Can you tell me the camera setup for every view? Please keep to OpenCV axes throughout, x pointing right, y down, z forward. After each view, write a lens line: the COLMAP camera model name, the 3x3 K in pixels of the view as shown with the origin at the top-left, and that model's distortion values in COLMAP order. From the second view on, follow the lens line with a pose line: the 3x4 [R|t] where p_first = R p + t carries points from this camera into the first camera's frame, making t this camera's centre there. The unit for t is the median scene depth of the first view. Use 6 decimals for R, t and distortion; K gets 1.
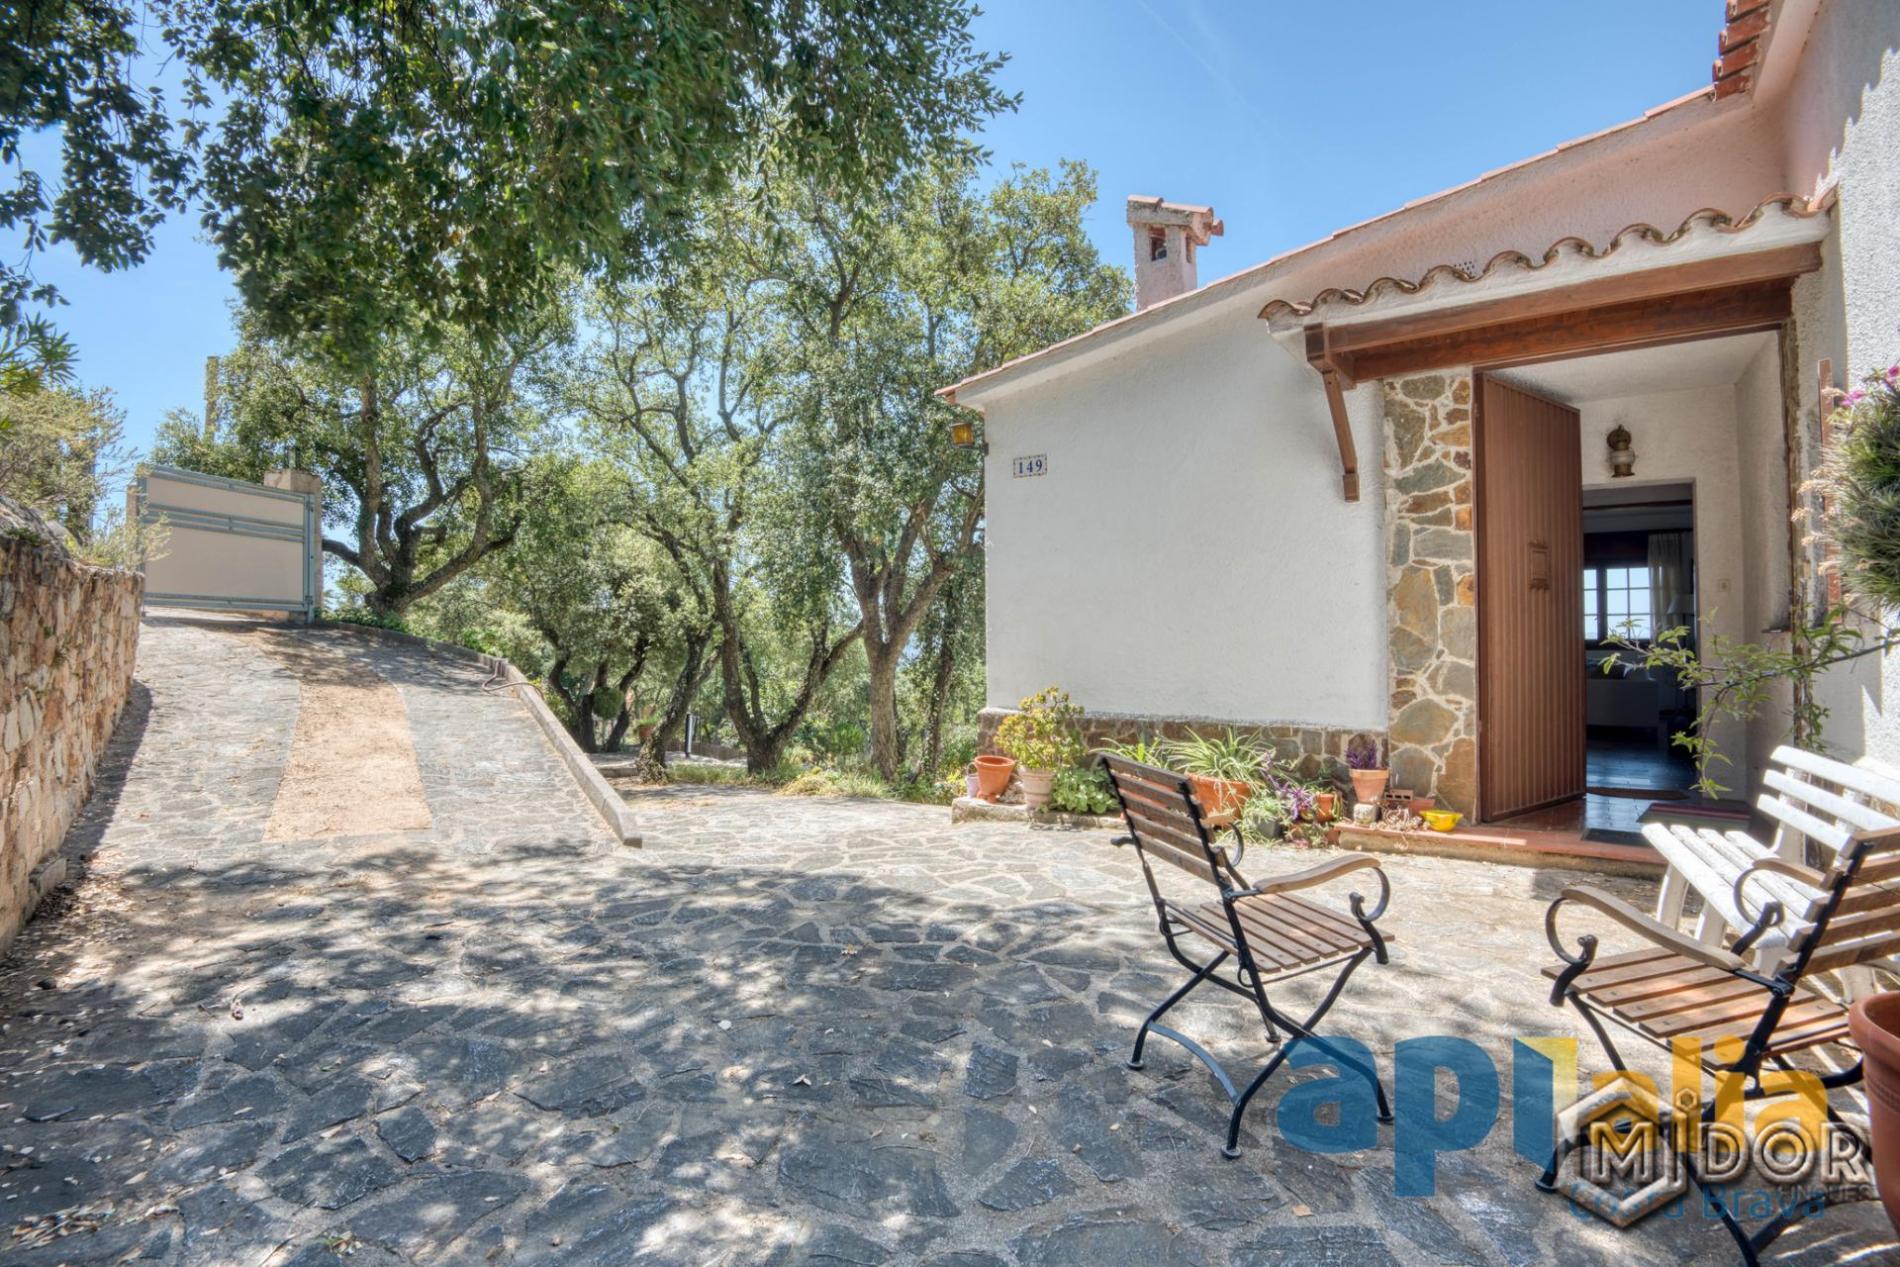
lens RADIAL K [[893.4, 0, 949.3], [0, 893.4, 628.8], [0, 0, 1]] dist [0.001366, -0.033064]
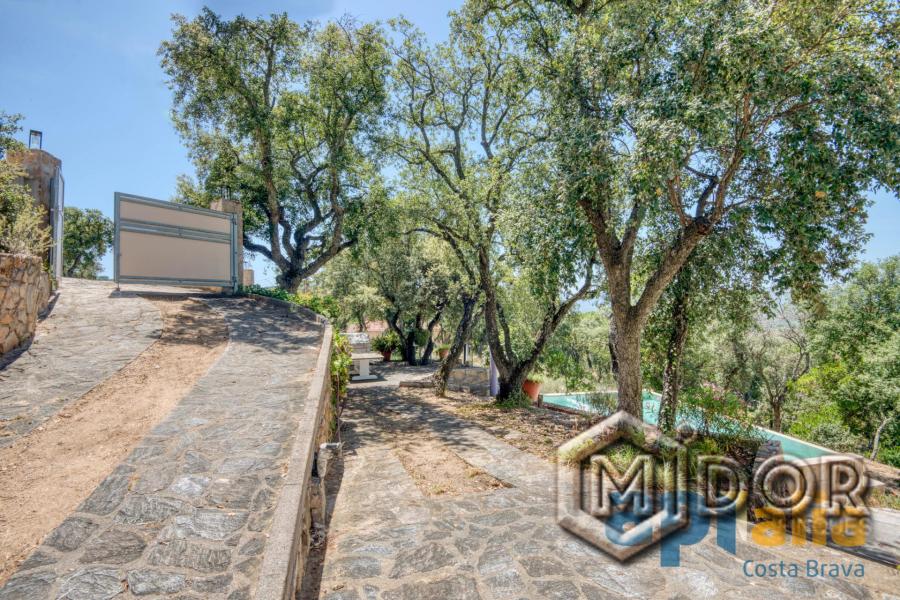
lens RADIAL K [[423.2, 0, 449.7], [0, 423.2, 297.8], [0, 0, 1]] dist [0.001366, -0.033064]
pose [[0.947349, -0.010268, -0.320039, -0.081203], [0.013028, 0.999894, 0.006486, 0.000482], [0.319939, -0.010314, 0.947382, 0.299854]]
